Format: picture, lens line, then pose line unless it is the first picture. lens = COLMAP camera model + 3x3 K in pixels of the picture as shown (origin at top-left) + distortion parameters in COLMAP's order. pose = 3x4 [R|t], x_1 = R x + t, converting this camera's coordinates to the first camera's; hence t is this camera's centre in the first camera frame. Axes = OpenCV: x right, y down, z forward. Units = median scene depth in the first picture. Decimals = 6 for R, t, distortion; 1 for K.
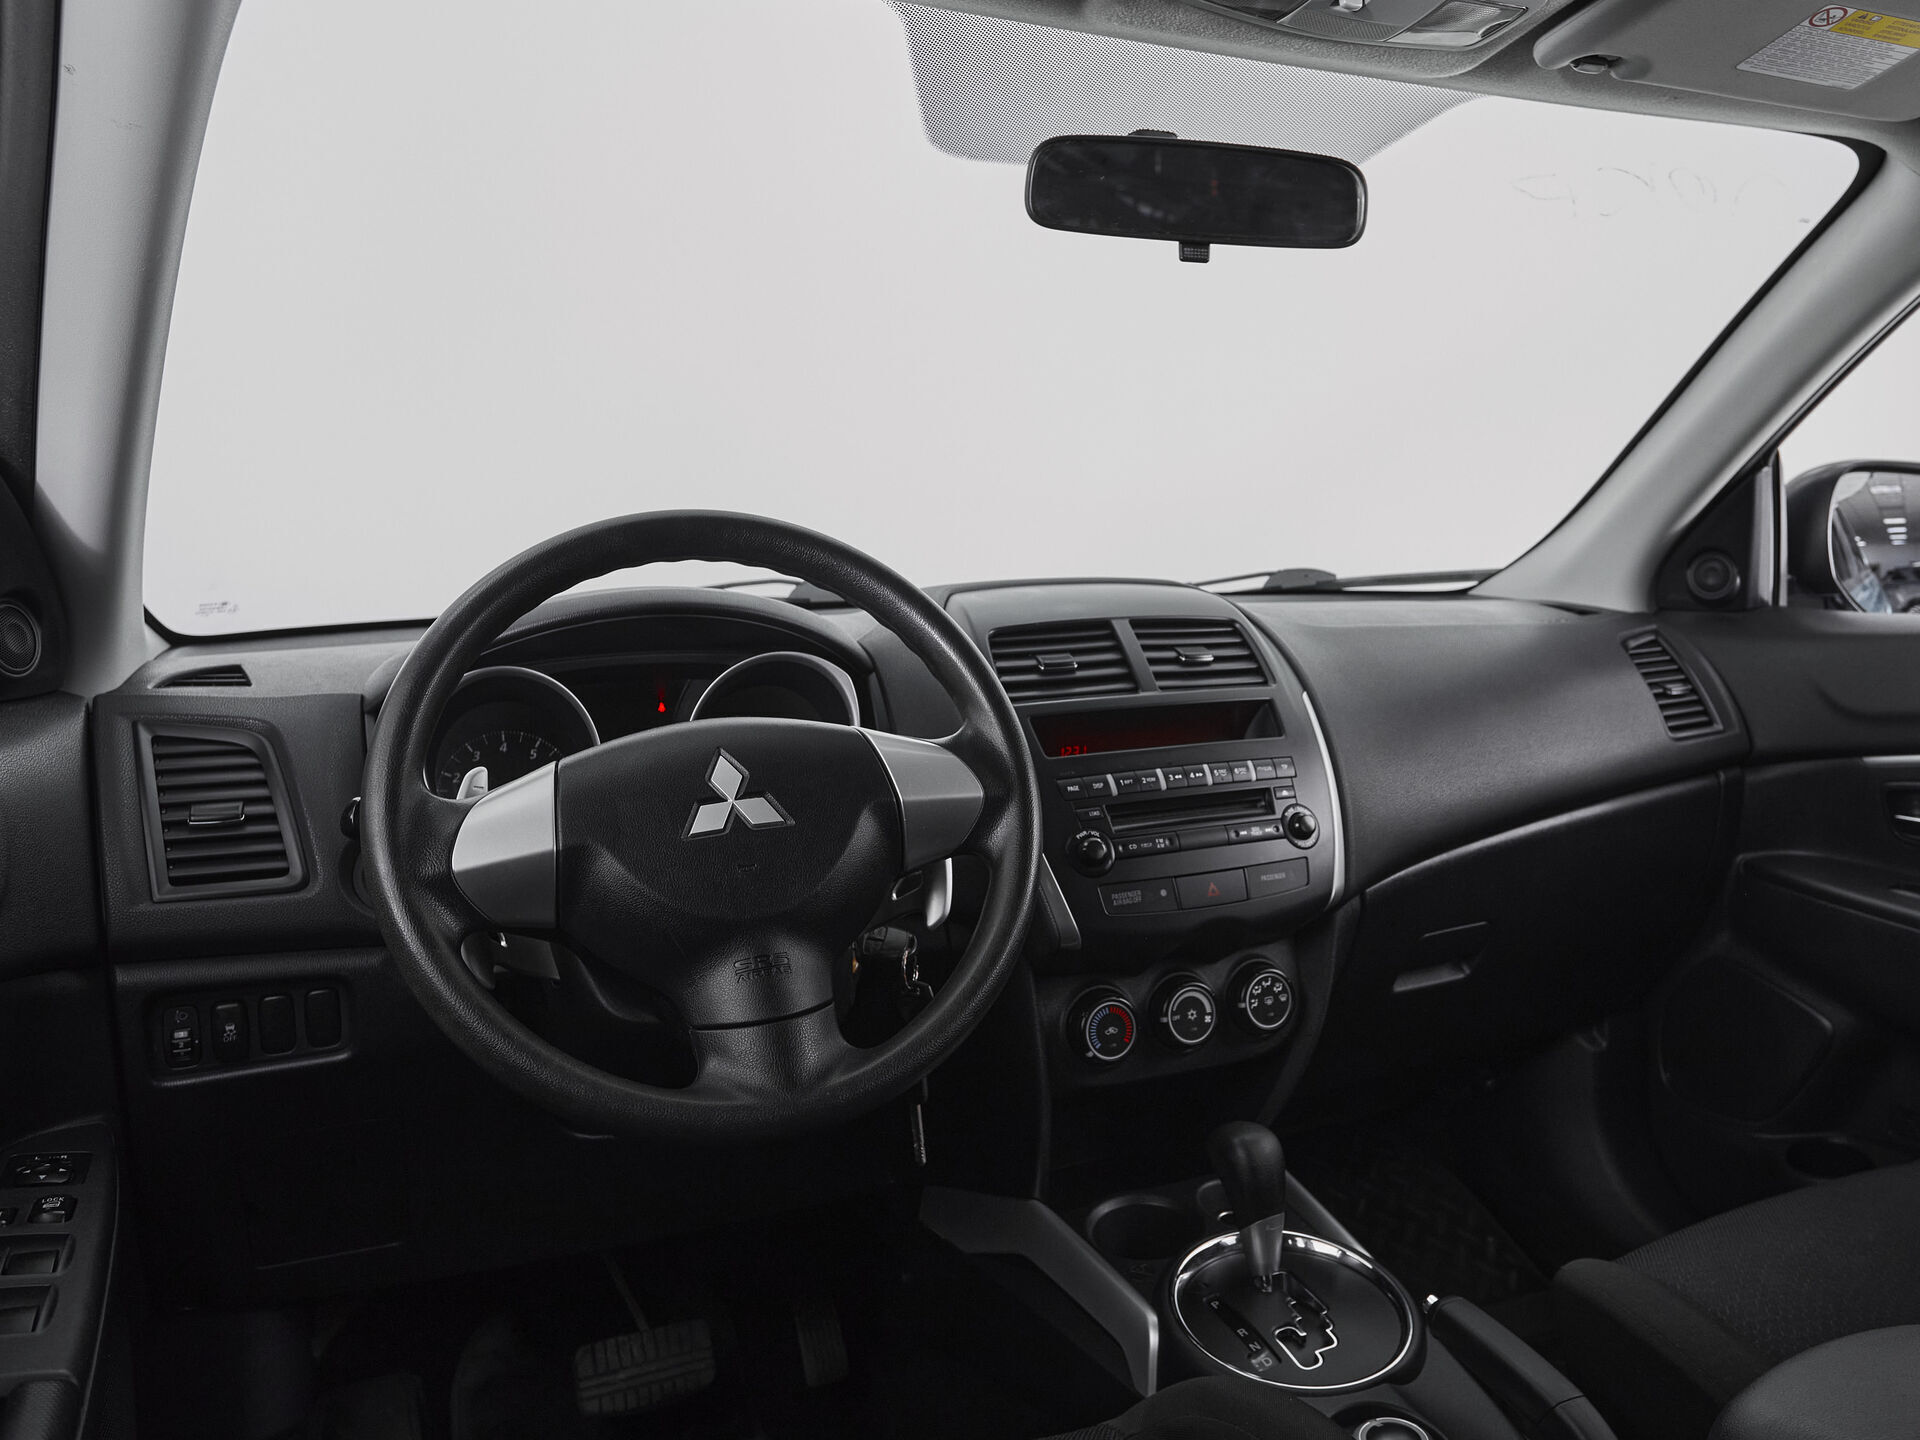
lens RADIAL K [[1499.2, 0, 1082.3], [0, 1499.2, 671.6], [0, 0, 1]] dist [-0.052756, 0.005199]
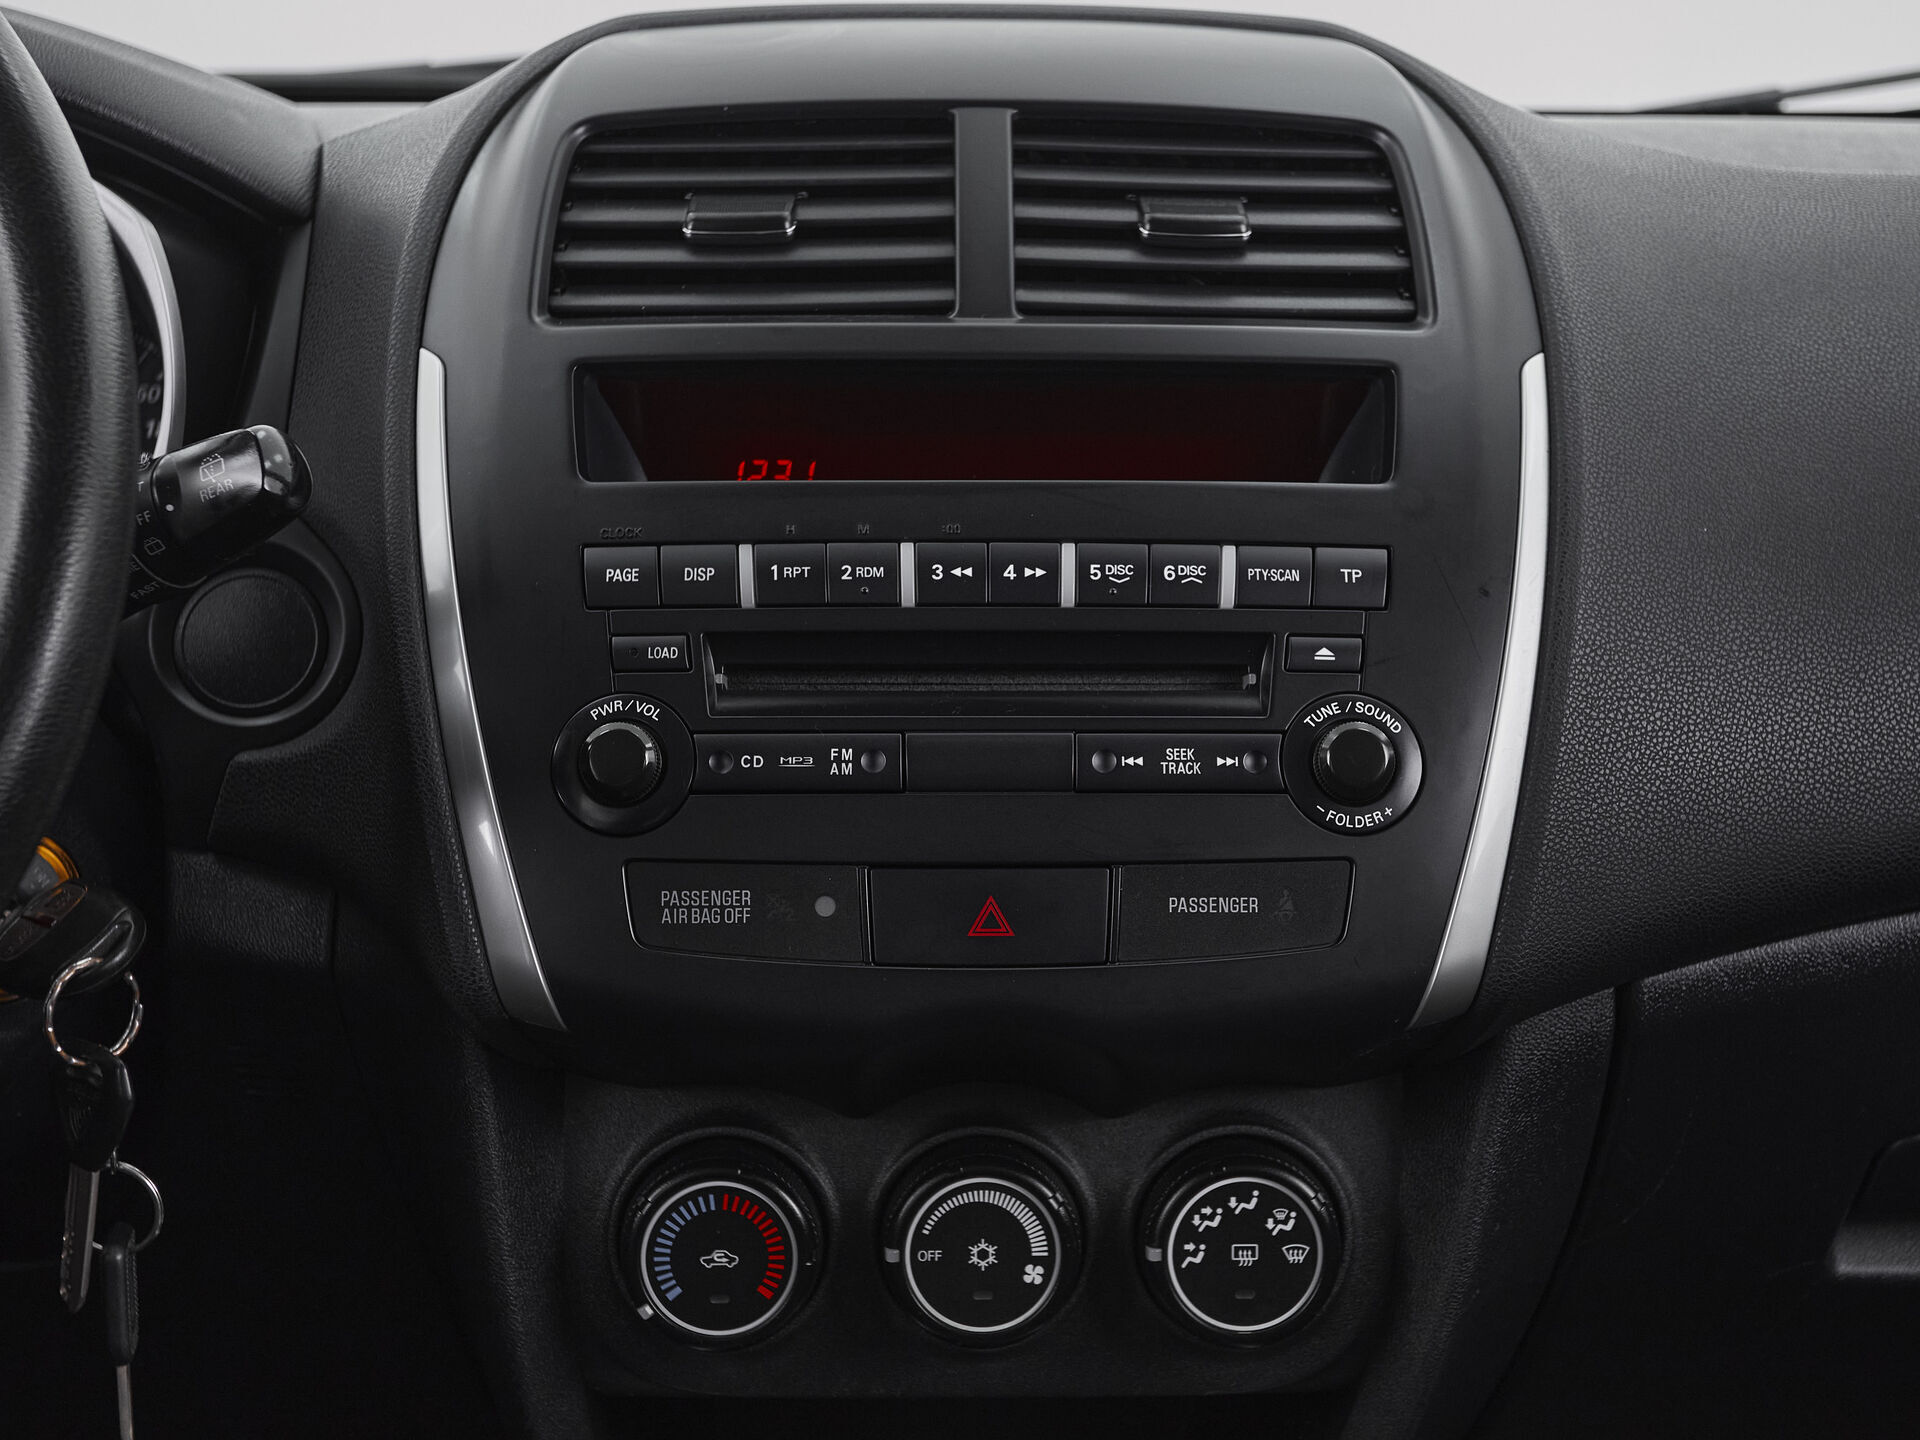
lens RADIAL K [[2649.7, 0, 1007.2], [0, 2649.7, 737.4], [0, 0, 1]] dist [0.031630, 0.000000]
pose [[0.901629, 0.124819, -0.414108, 0.310843], [-0.059785, 0.984228, 0.166493, 0.006860], [0.428358, -0.125358, 0.894871, 0.449494]]
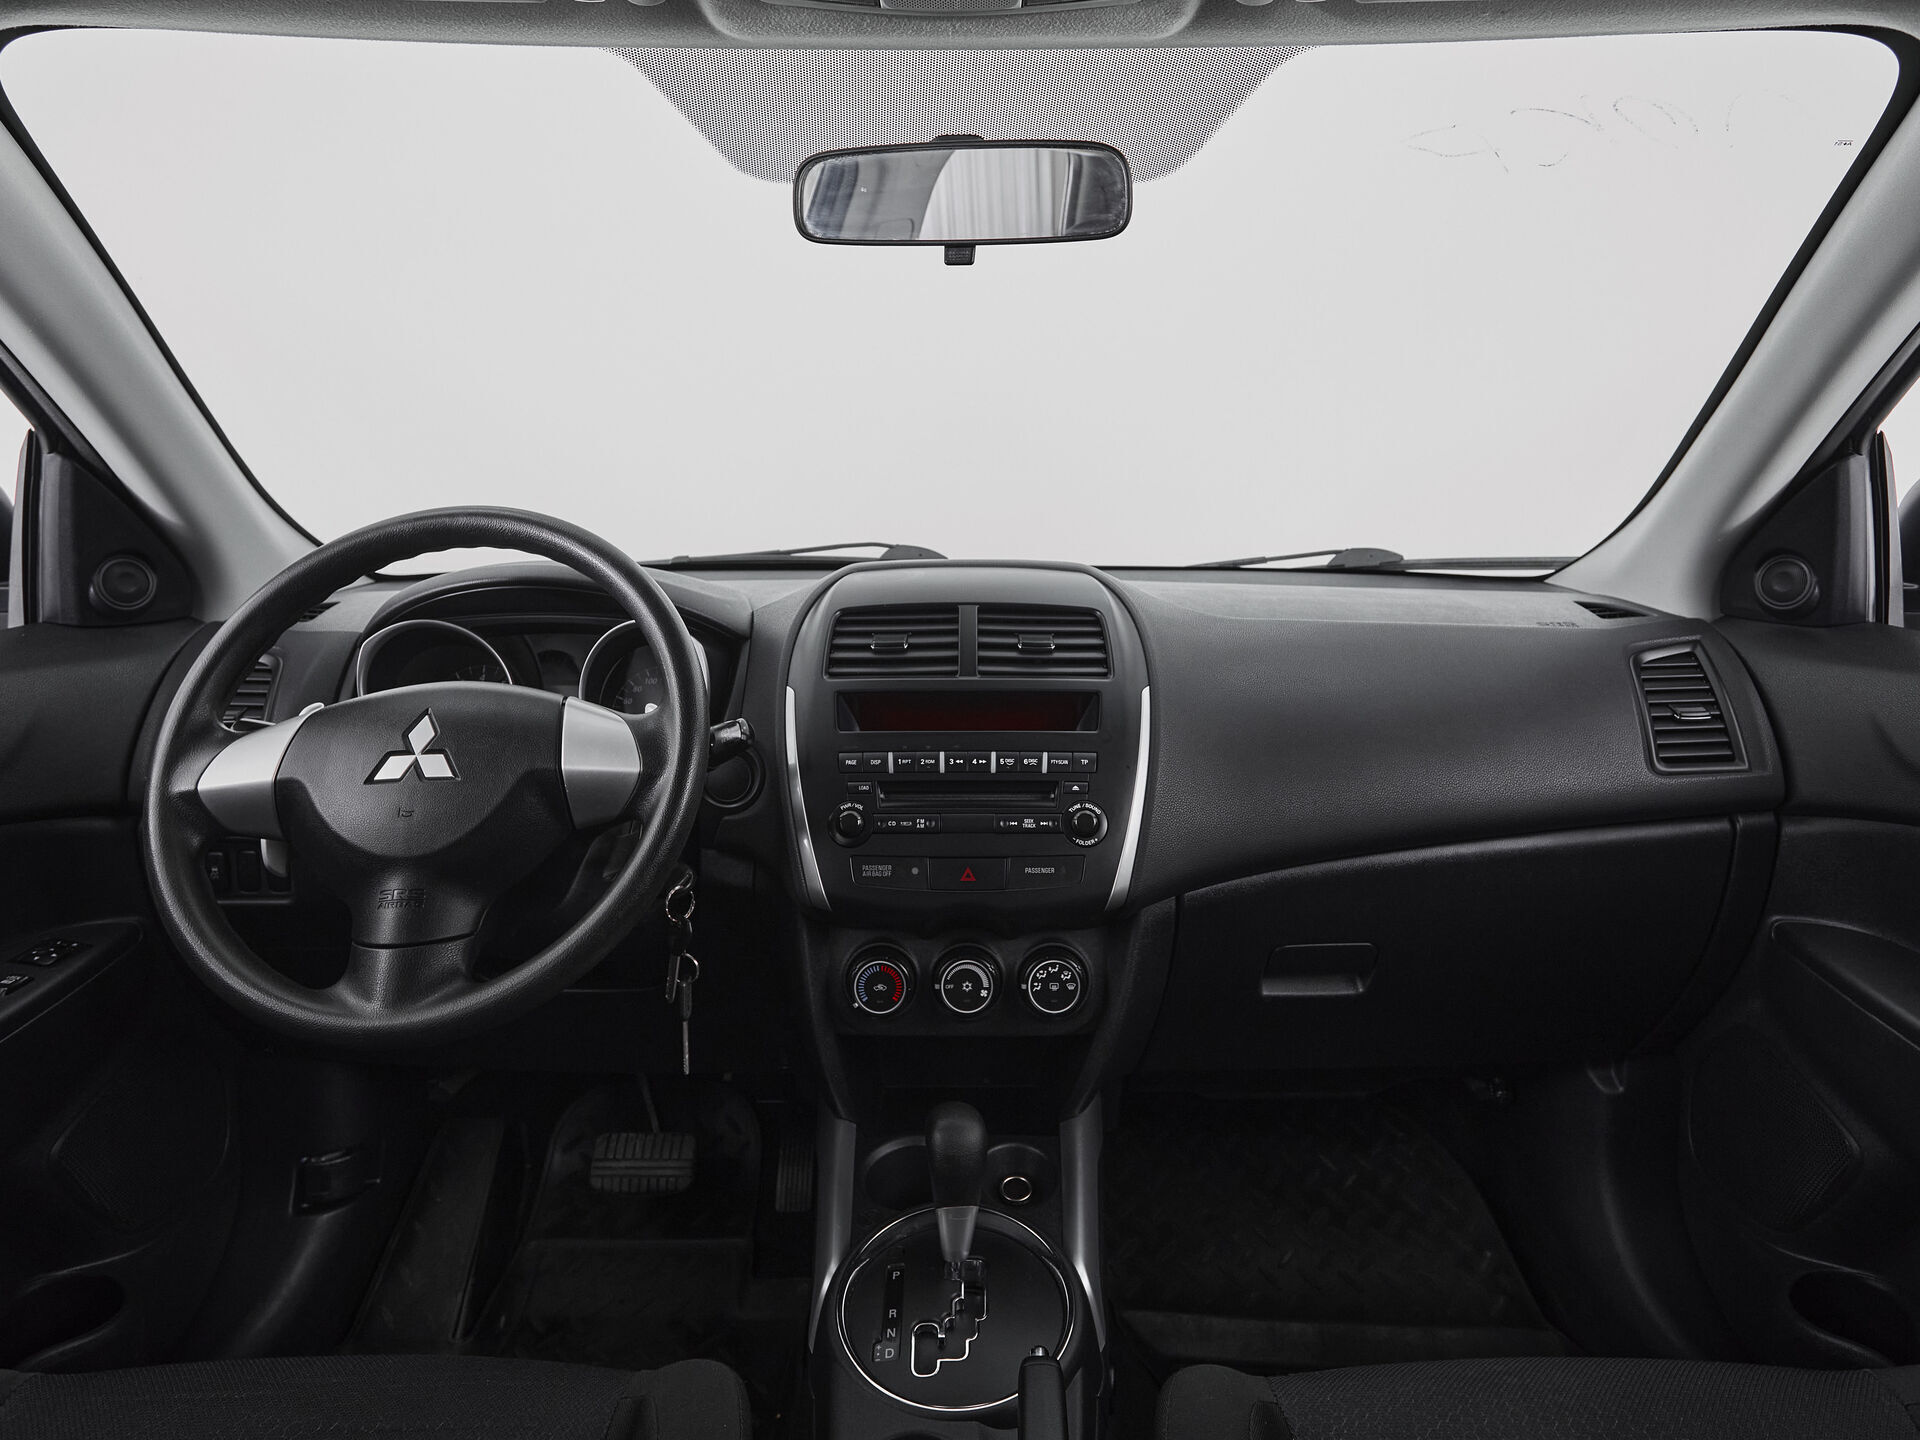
lens RADIAL K [[1150.7, 0, 972.6], [0, 1150.7, 626.1], [0, 0, 1]] dist [0.000532, -0.008506]
pose [[0.890381, 0.070884, -0.449664, 0.411348], [-0.054762, 0.997307, 0.048778, -0.061768], [0.451911, -0.018806, 0.891865, 0.274765]]
